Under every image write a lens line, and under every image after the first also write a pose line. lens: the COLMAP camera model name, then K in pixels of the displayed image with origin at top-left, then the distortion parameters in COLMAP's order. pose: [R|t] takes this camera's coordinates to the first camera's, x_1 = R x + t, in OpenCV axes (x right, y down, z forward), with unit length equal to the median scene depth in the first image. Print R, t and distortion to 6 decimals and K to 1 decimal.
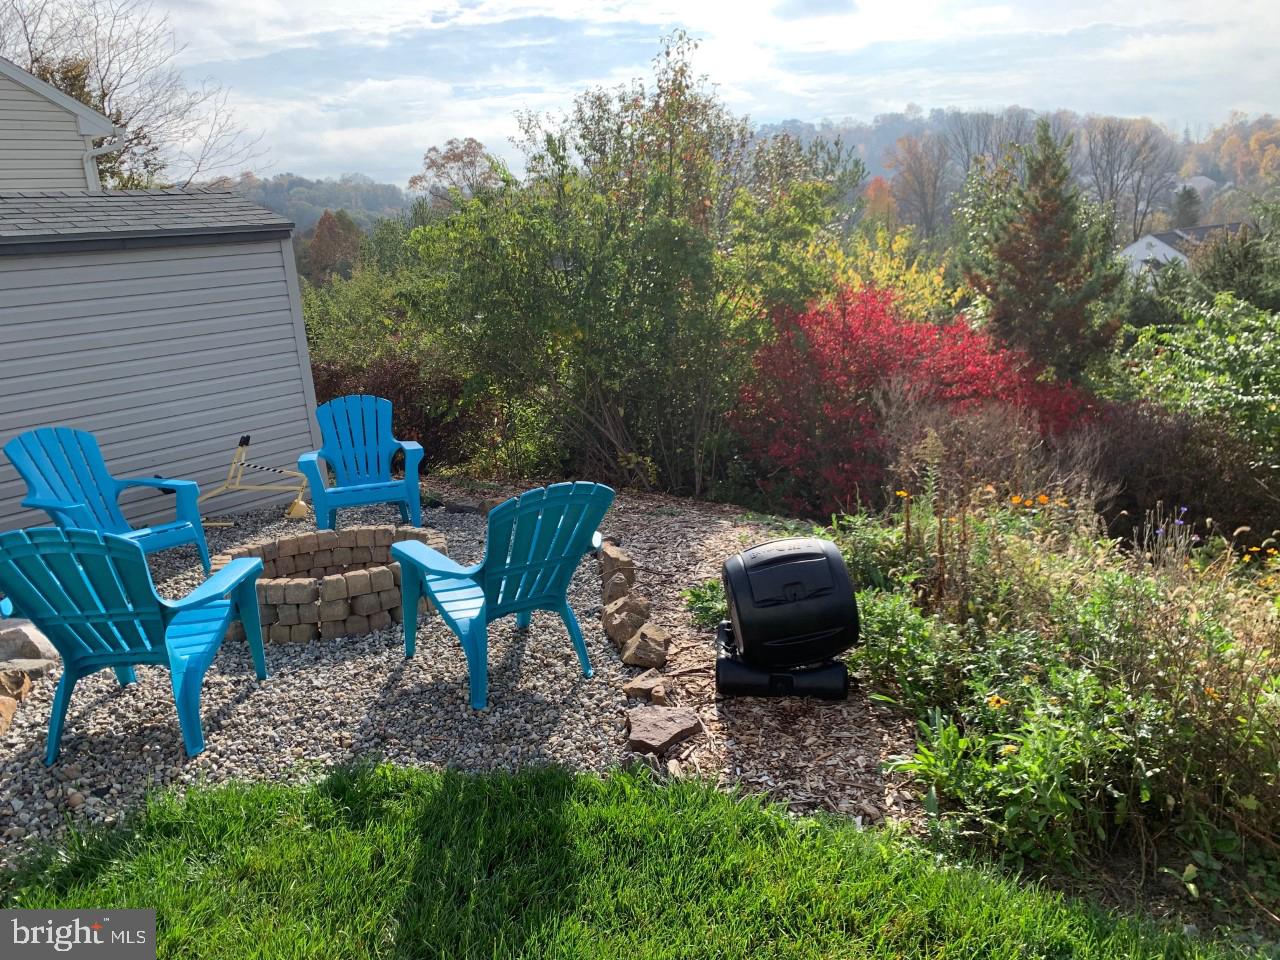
lens RADIAL K [[970.6, 0, 640.0], [0, 970.6, 480.0], [0, 0, 1]] dist [0.025129, -0.035367]
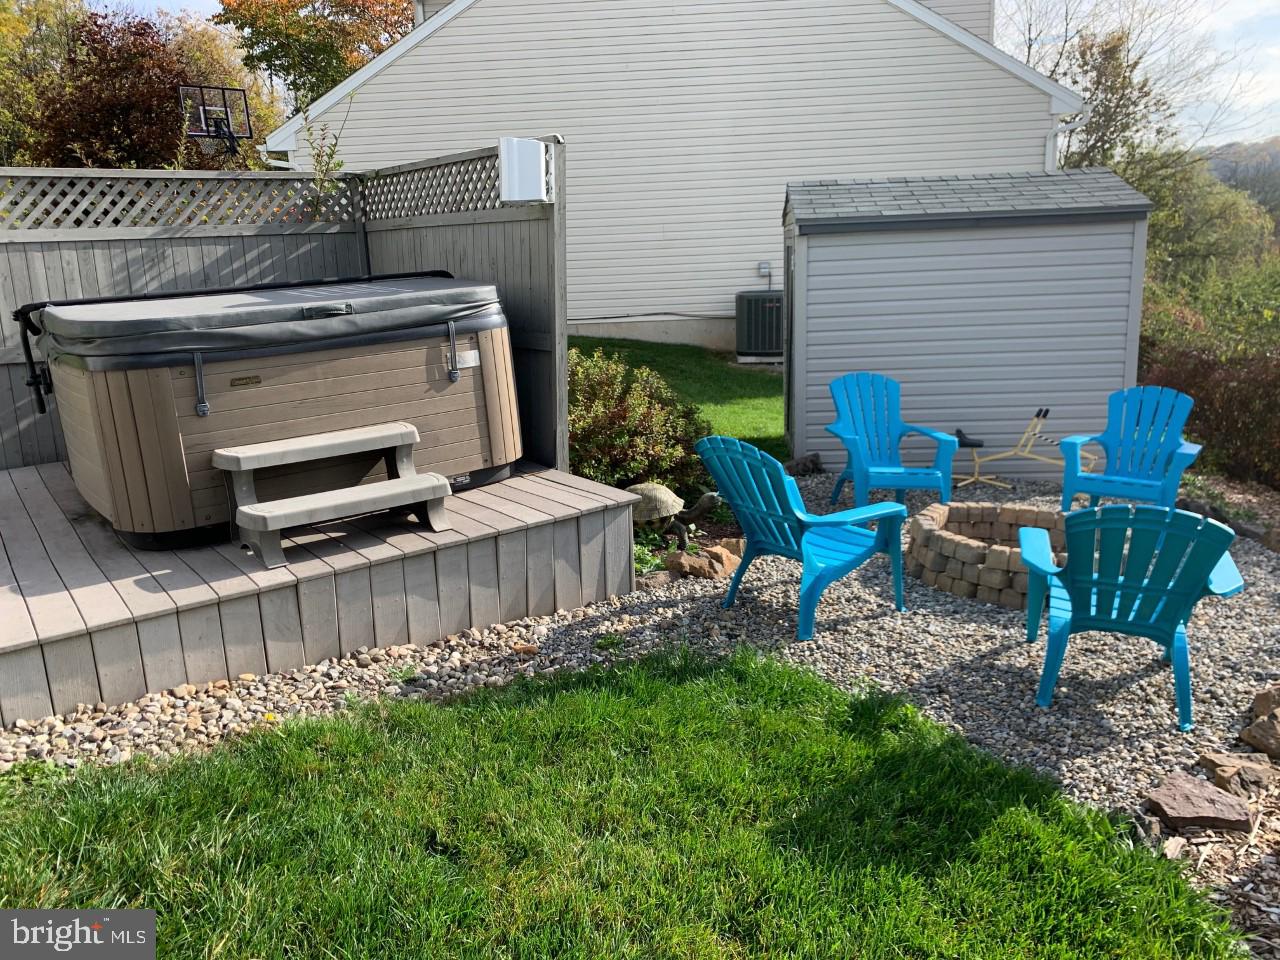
lens RADIAL K [[970.6, 0, 640.0], [0, 970.6, 480.0], [0, 0, 1]] dist [0.025129, -0.035367]
pose [[0.590110, 0.233787, -0.772732, 0.321228], [-0.208304, 0.968835, 0.134042, -0.040841], [0.779987, 0.081864, 0.620418, 0.033936]]
